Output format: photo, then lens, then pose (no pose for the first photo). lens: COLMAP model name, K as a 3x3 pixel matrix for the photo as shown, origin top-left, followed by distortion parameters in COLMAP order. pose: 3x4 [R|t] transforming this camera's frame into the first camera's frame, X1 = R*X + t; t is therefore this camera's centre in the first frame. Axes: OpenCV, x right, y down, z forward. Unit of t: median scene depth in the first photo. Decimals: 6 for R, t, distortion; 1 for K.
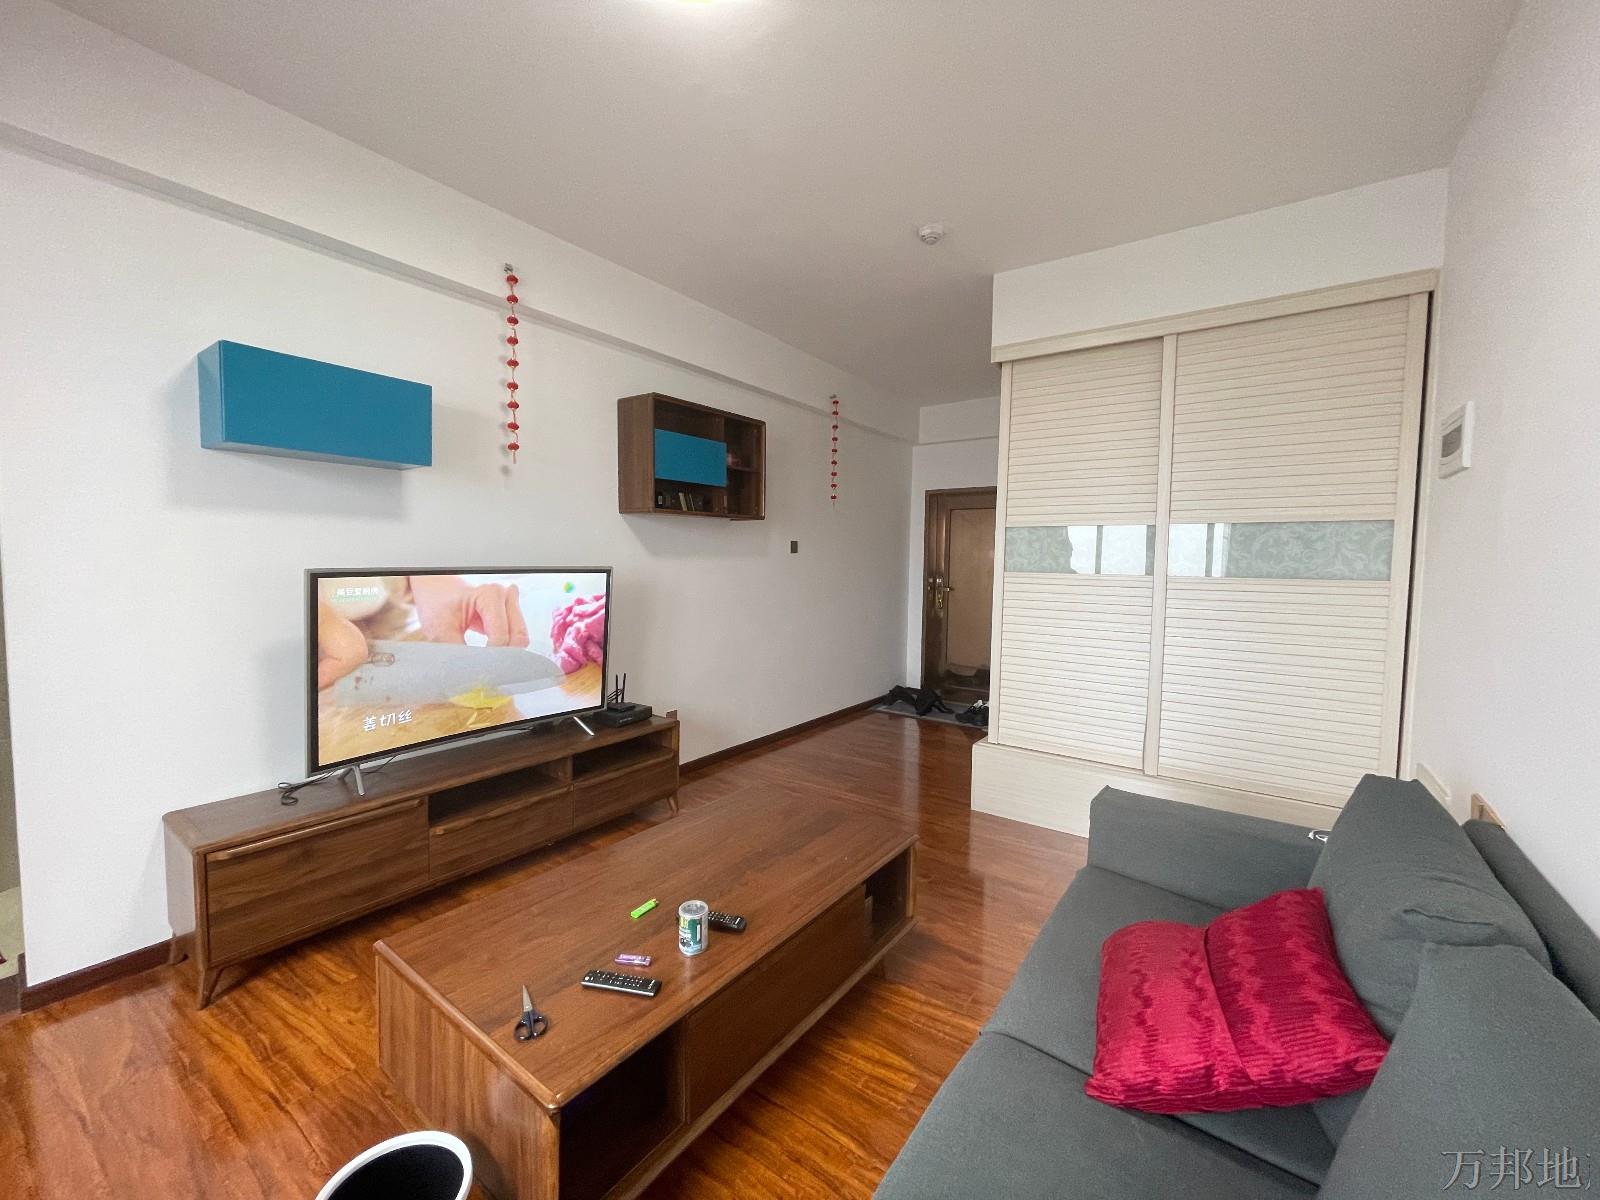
lens RADIAL K [[640.2, 0, 800.0], [0, 640.2, 600.0], [0, 0, 1]] dist [0.008628, -0.003804]
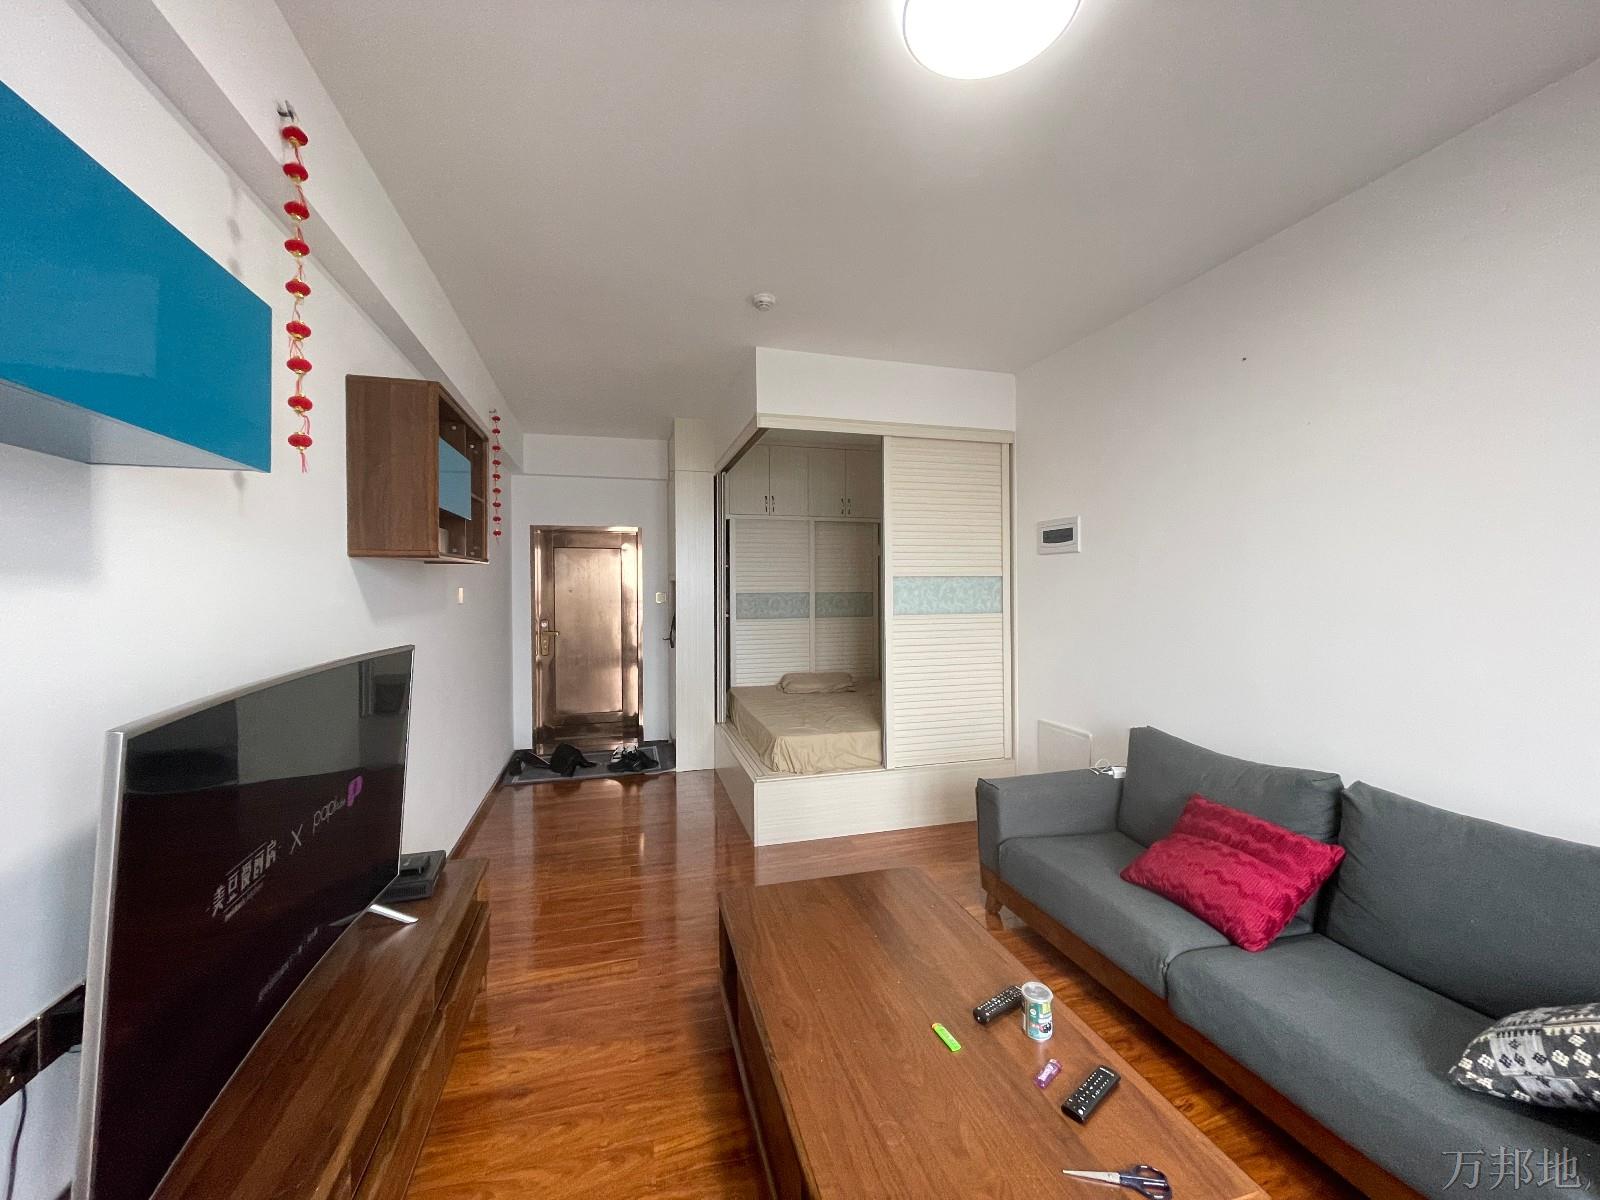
lens RADIAL K [[640.2, 0, 800.0], [0, 640.2, 600.0], [0, 0, 1]] dist [0.008628, -0.003804]
pose [[0.616592, -0.034730, 0.786517, -0.668006], [0.069232, 0.997548, -0.010227, -0.078467], [-0.784233, 0.060758, 0.617484, 0.377873]]
